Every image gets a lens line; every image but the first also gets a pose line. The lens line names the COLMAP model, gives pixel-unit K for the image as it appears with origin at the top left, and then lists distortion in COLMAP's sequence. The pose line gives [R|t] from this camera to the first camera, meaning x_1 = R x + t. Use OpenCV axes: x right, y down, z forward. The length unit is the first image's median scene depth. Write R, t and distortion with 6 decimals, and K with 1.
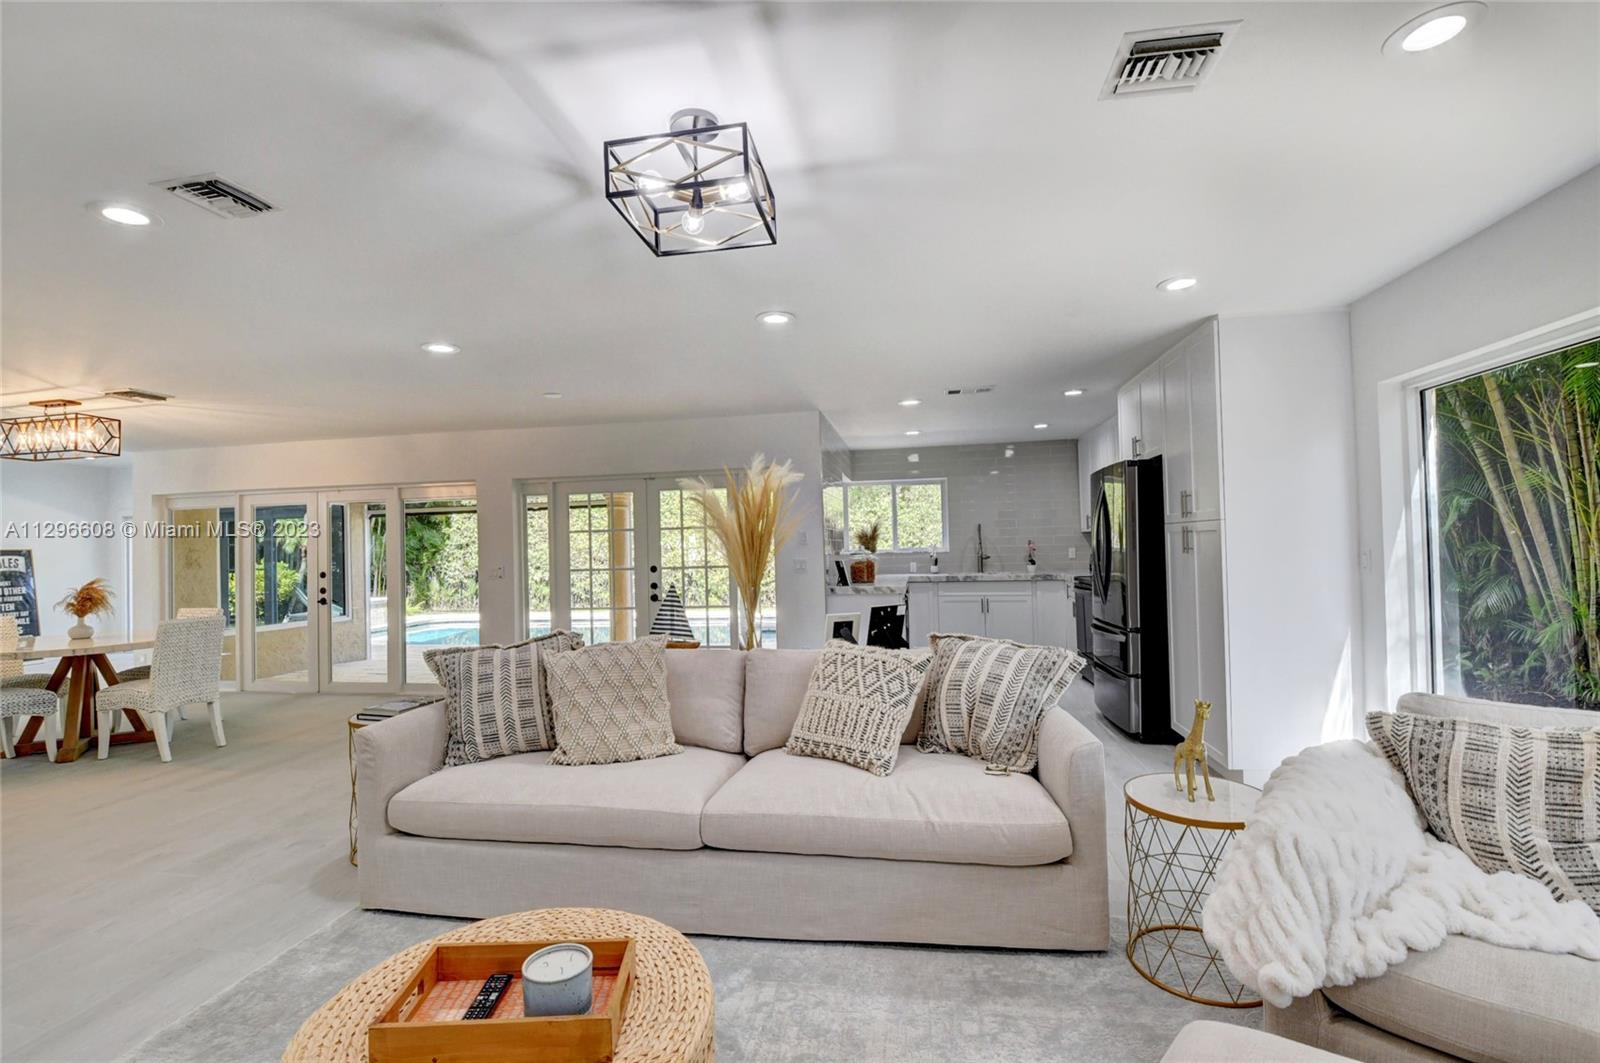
lens RADIAL K [[703.9, 0, 795.1], [0, 703.9, 531.9], [0, 0, 1]] dist [0.013628, -0.020723]
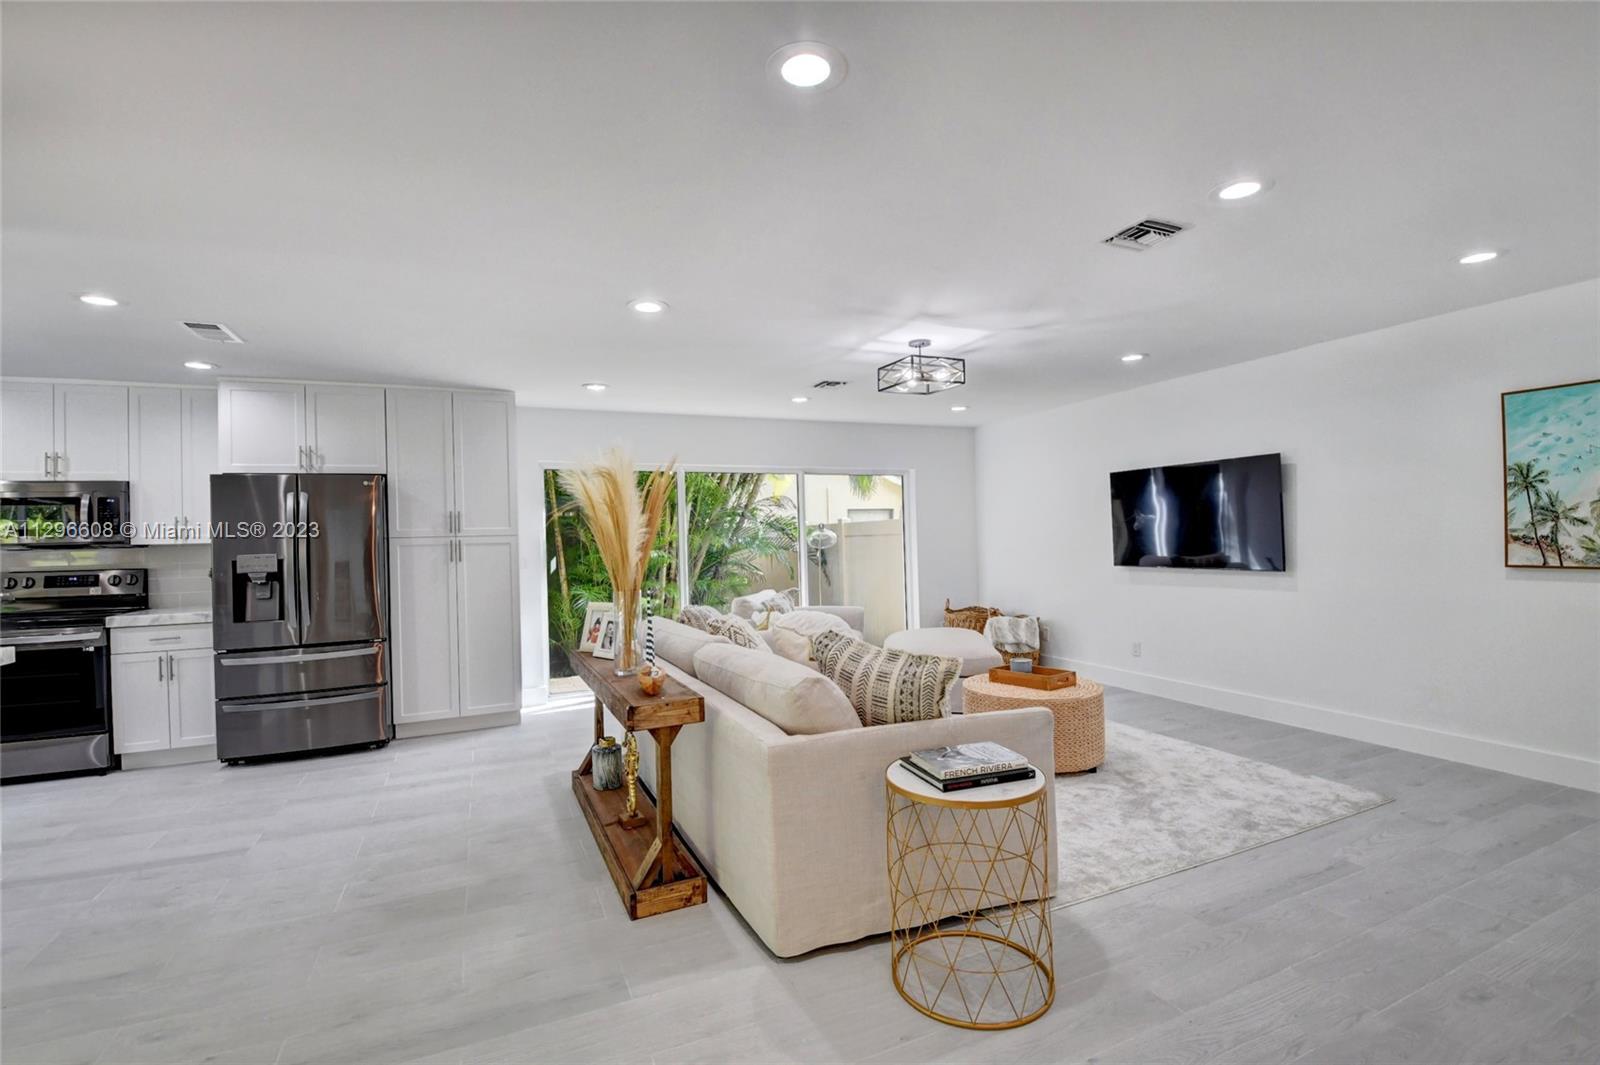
lens RADIAL K [[703.9, 0, 795.1], [0, 703.9, 532.9], [0, 0, 1]] dist [0.013628, -0.020723]
pose [[-0.548975, 0.047051, 0.834513, -0.876623], [0.024026, 0.998890, -0.040514, 0.047167], [-0.835493, -0.002191, -0.549496, 1.285693]]
